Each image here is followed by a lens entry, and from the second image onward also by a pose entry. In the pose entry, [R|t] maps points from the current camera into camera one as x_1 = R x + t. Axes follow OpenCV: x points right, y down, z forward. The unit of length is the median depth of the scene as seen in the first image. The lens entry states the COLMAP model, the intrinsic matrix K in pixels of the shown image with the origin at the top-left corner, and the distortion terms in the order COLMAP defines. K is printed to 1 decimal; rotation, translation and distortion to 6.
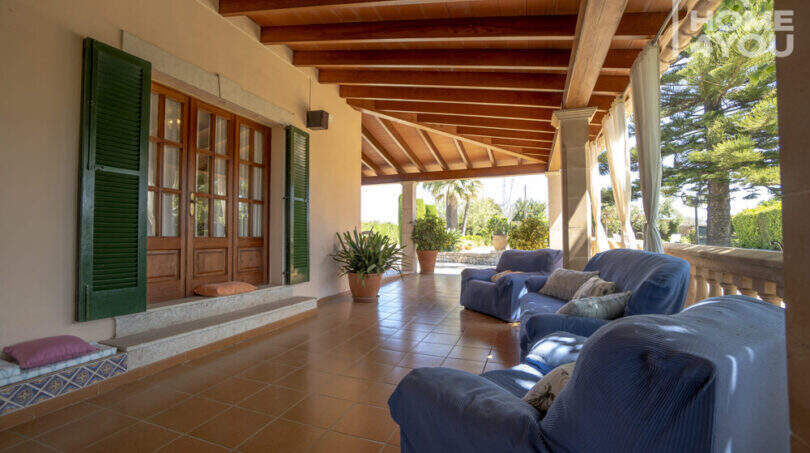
lens RADIAL K [[362.0, 0, 405.2], [0, 362.0, 229.4], [0, 0, 1]] dist [-0.045354, 0.018997]
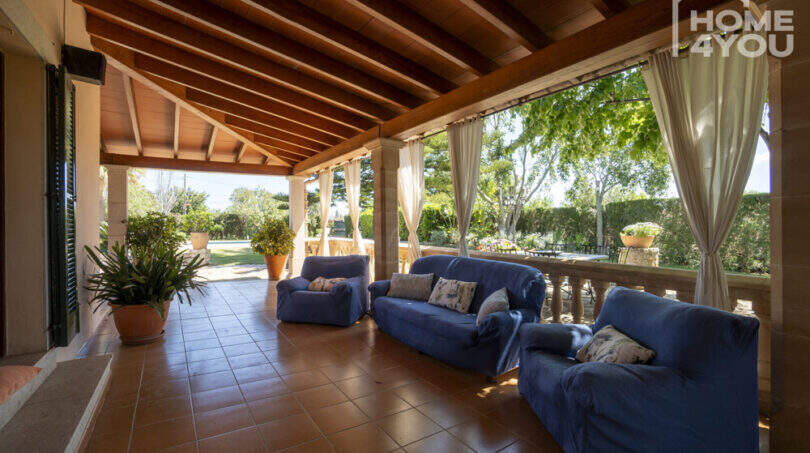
lens RADIAL K [[362.0, 0, 405.2], [0, 362.0, 229.4], [0, 0, 1]] dist [-0.045354, 0.018997]
pose [[0.591423, -0.007342, 0.806328, -0.292490], [-0.010640, 0.999800, 0.016907, -0.029559], [-0.806291, -0.018579, 0.591227, 0.148050]]
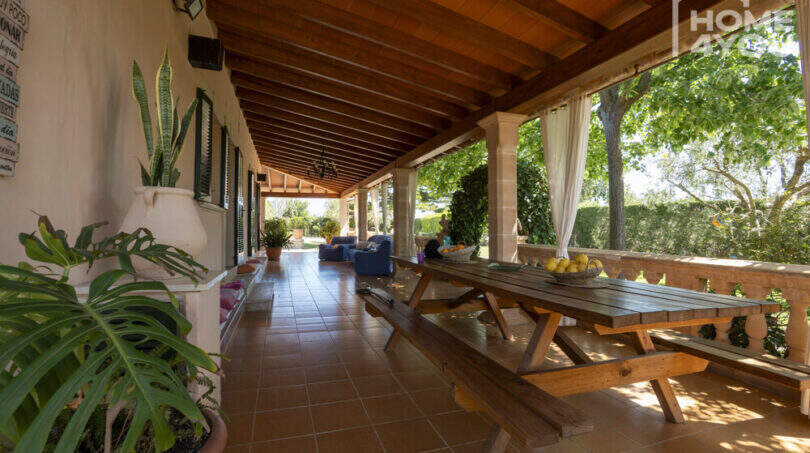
lens RADIAL K [[362.0, 0, 405.2], [0, 362.0, 229.4], [0, 0, 1]] dist [-0.045354, 0.018997]
pose [[0.776665, 0.003762, 0.629903, -0.690472], [-0.013714, 0.999846, 0.010938, -0.016720], [-0.629765, -0.017134, 0.776597, -0.939036]]
